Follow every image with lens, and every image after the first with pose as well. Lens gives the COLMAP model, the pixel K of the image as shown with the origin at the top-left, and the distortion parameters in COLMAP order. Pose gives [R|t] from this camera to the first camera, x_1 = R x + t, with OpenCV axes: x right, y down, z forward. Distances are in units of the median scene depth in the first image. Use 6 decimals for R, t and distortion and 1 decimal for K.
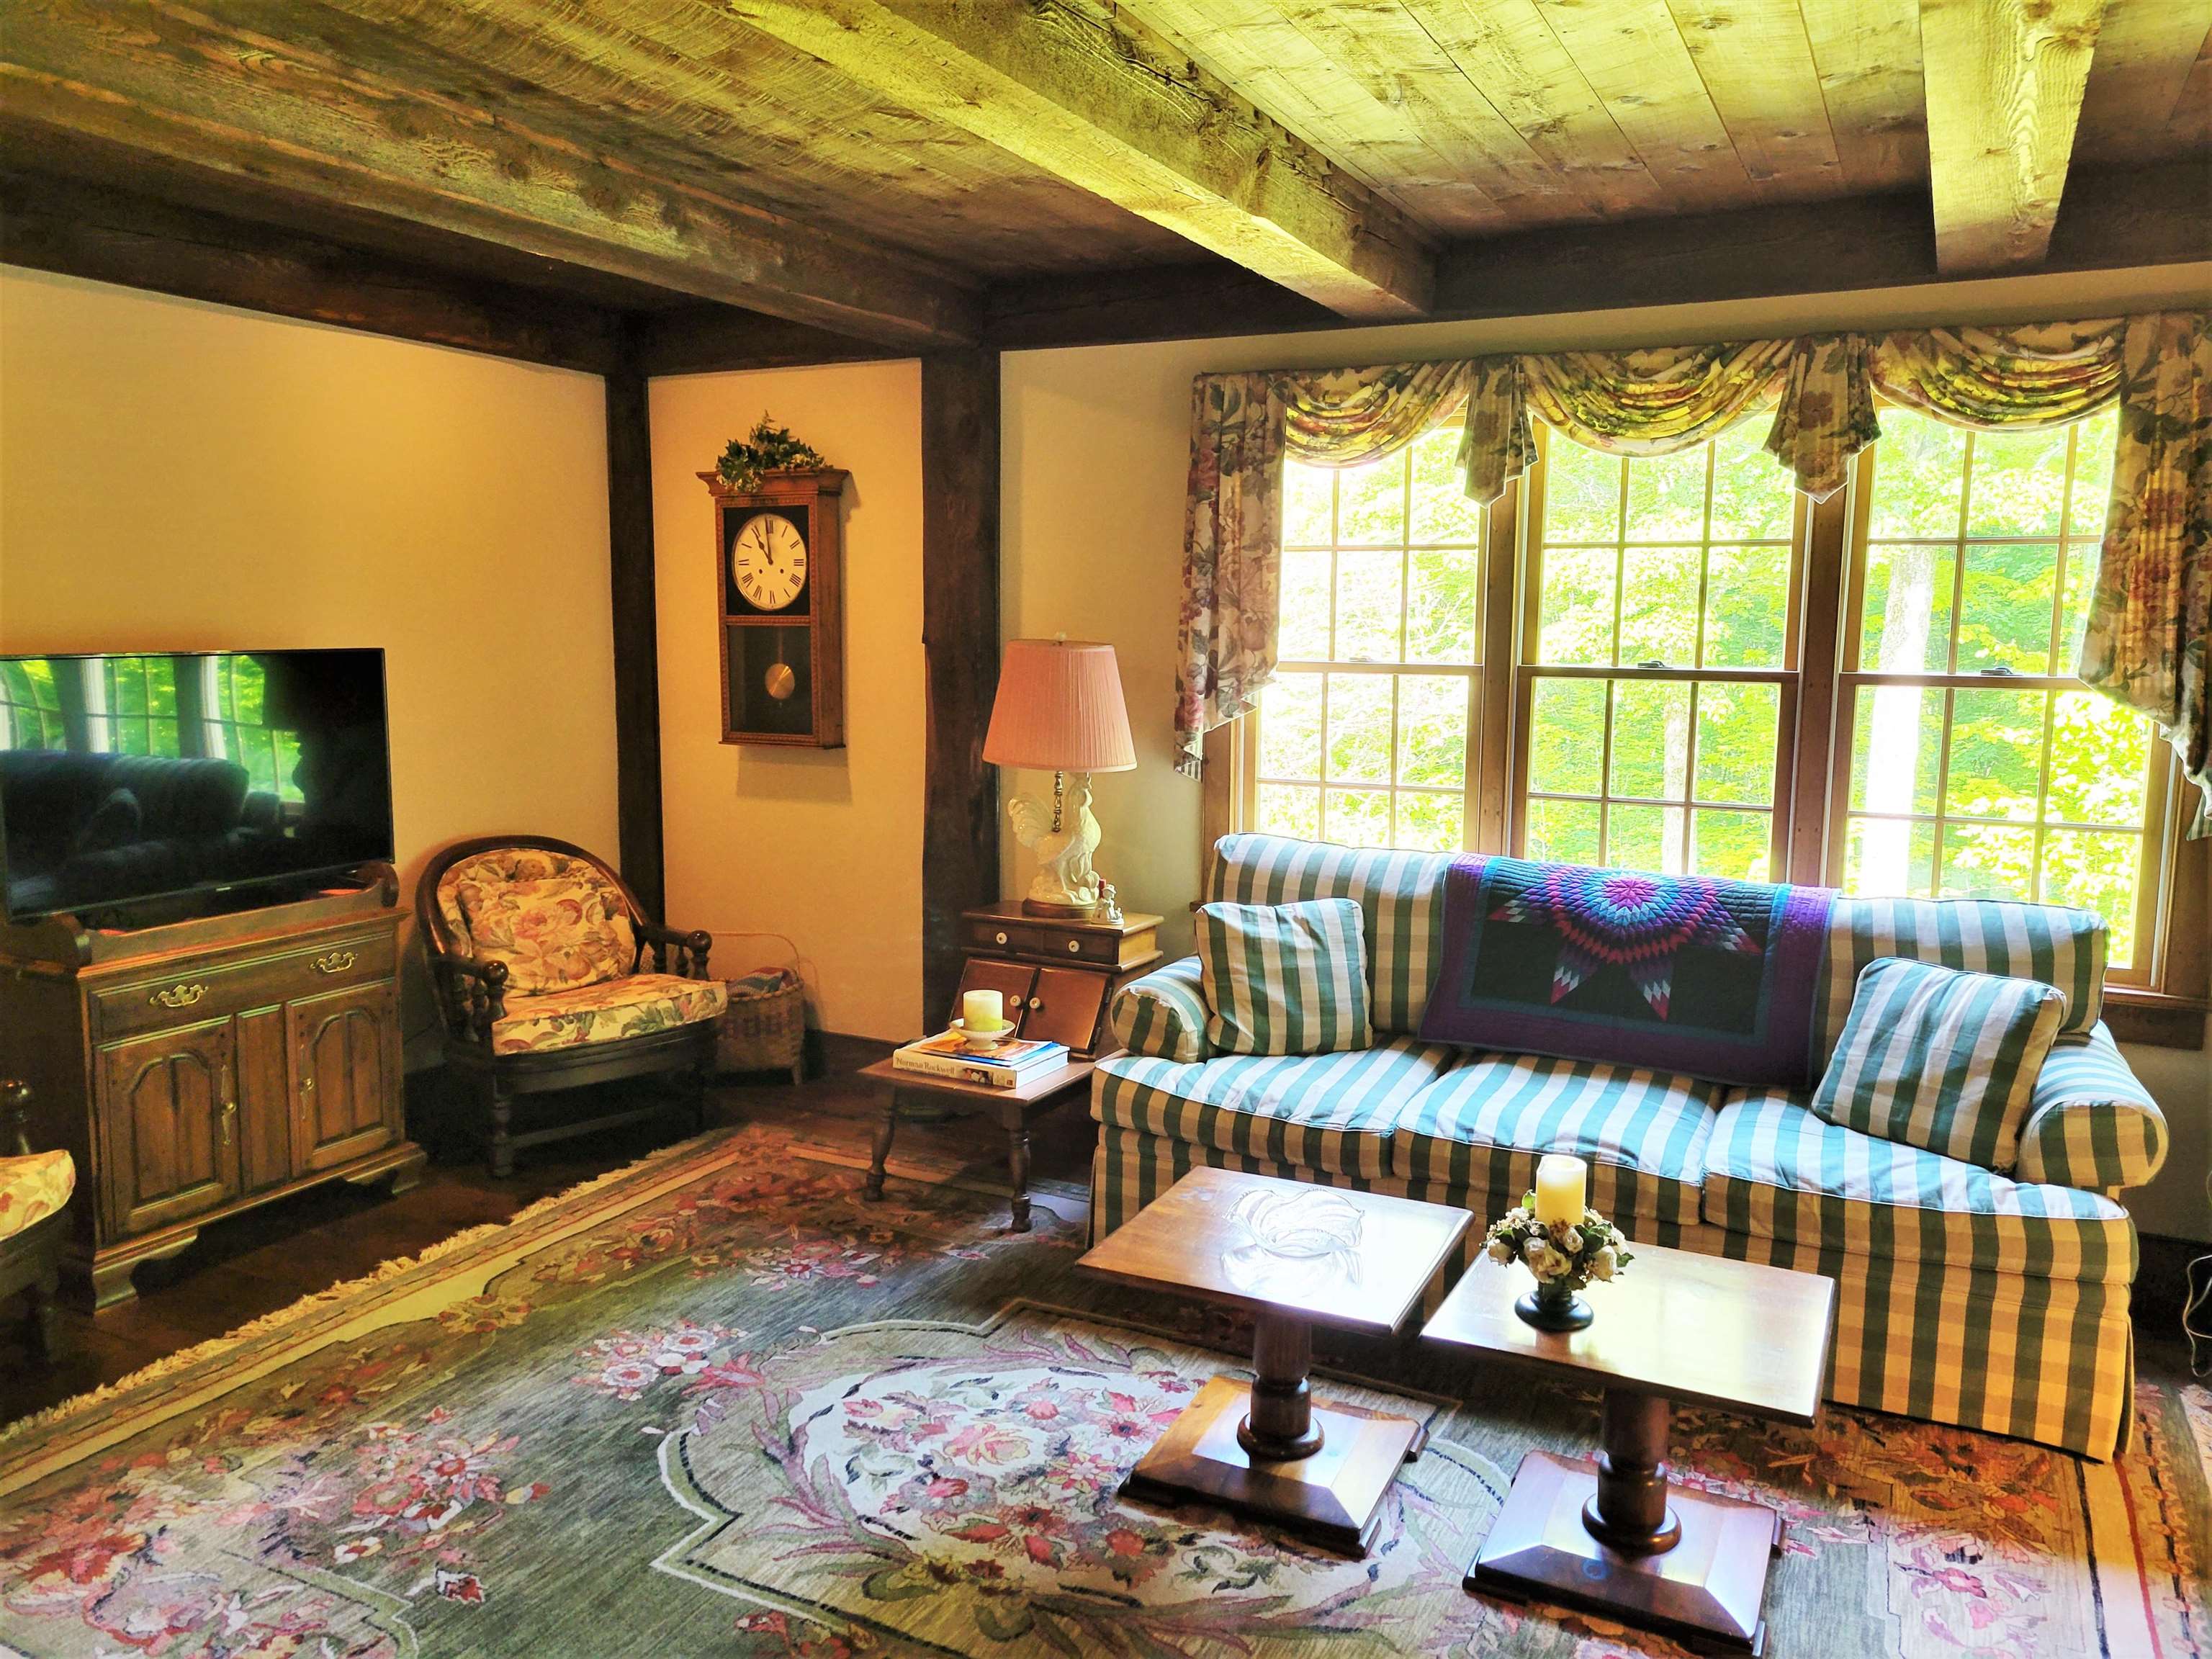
lens RADIAL K [[1655.6, 0, 1105.9], [0, 1655.6, 838.2], [0, 0, 1]] dist [0.056482, -0.029746]
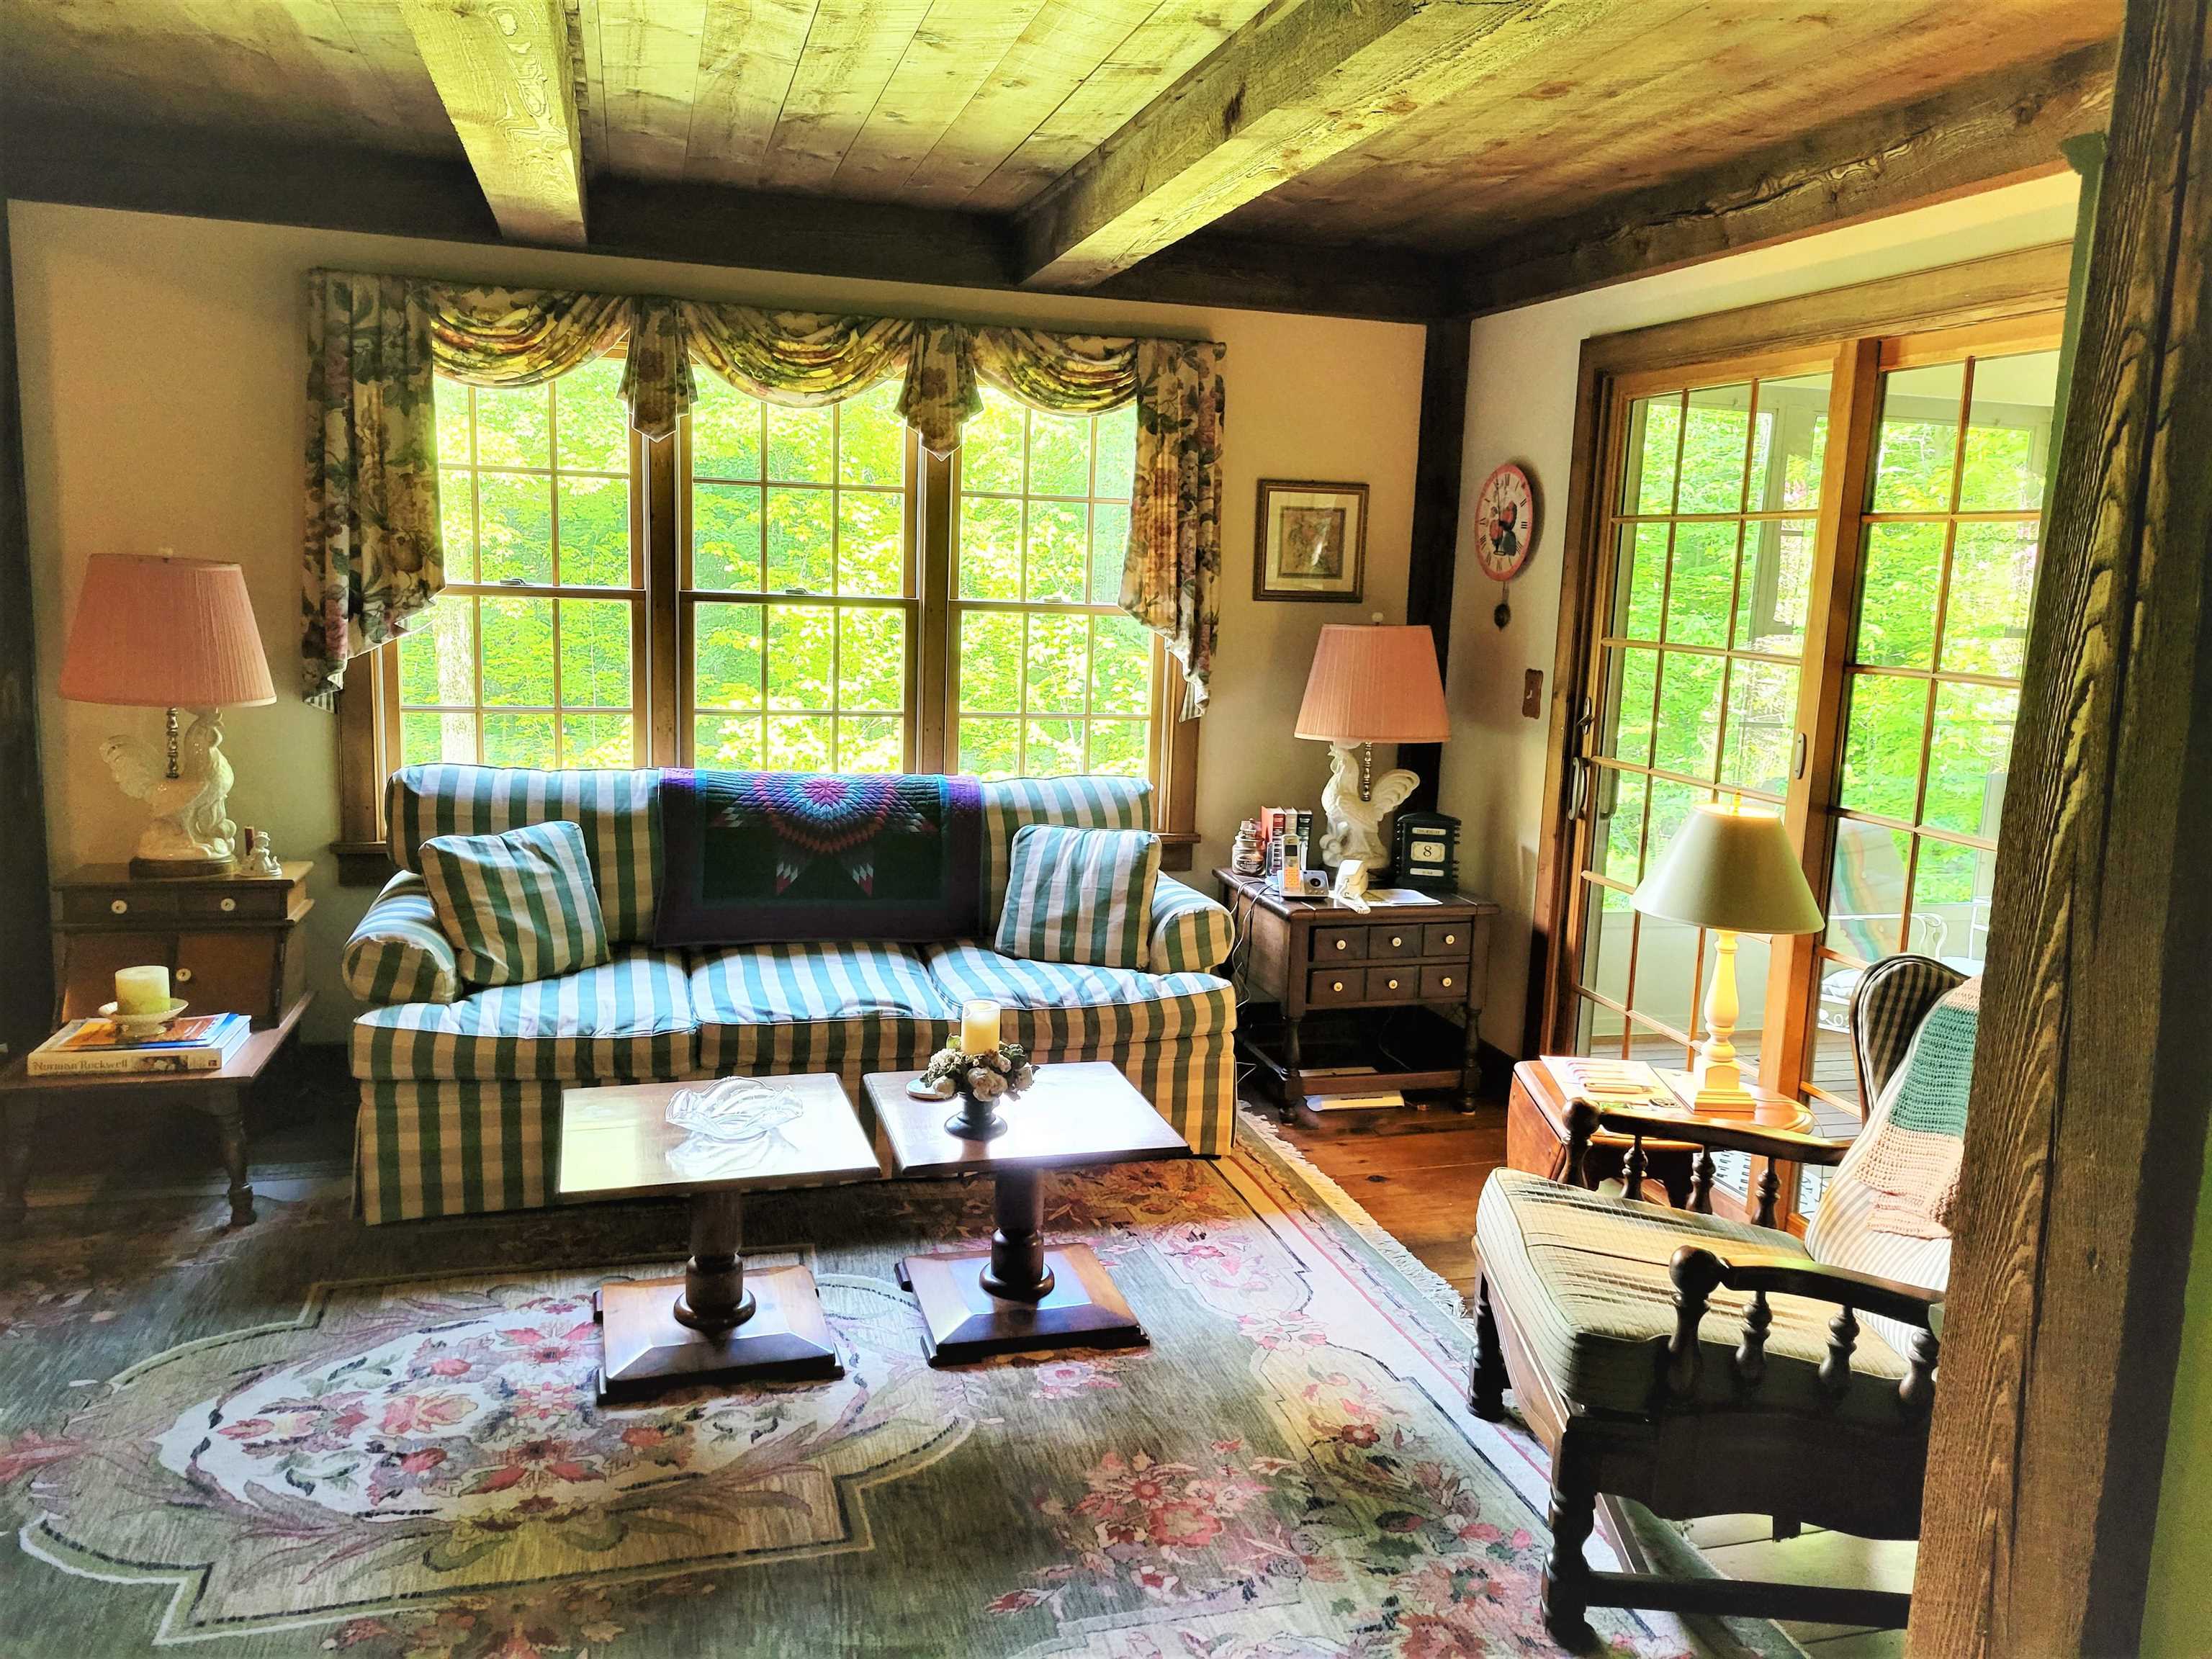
lens RADIAL K [[1655.6, 0, 1114.8], [0, 1655.6, 822.8], [0, 0, 1]] dist [0.056482, -0.029746]
pose [[0.735211, -0.091285, 0.671664, -0.330243], [0.062356, 0.995797, 0.067081, -0.011104], [-0.674964, -0.007436, 0.737813, 0.020196]]
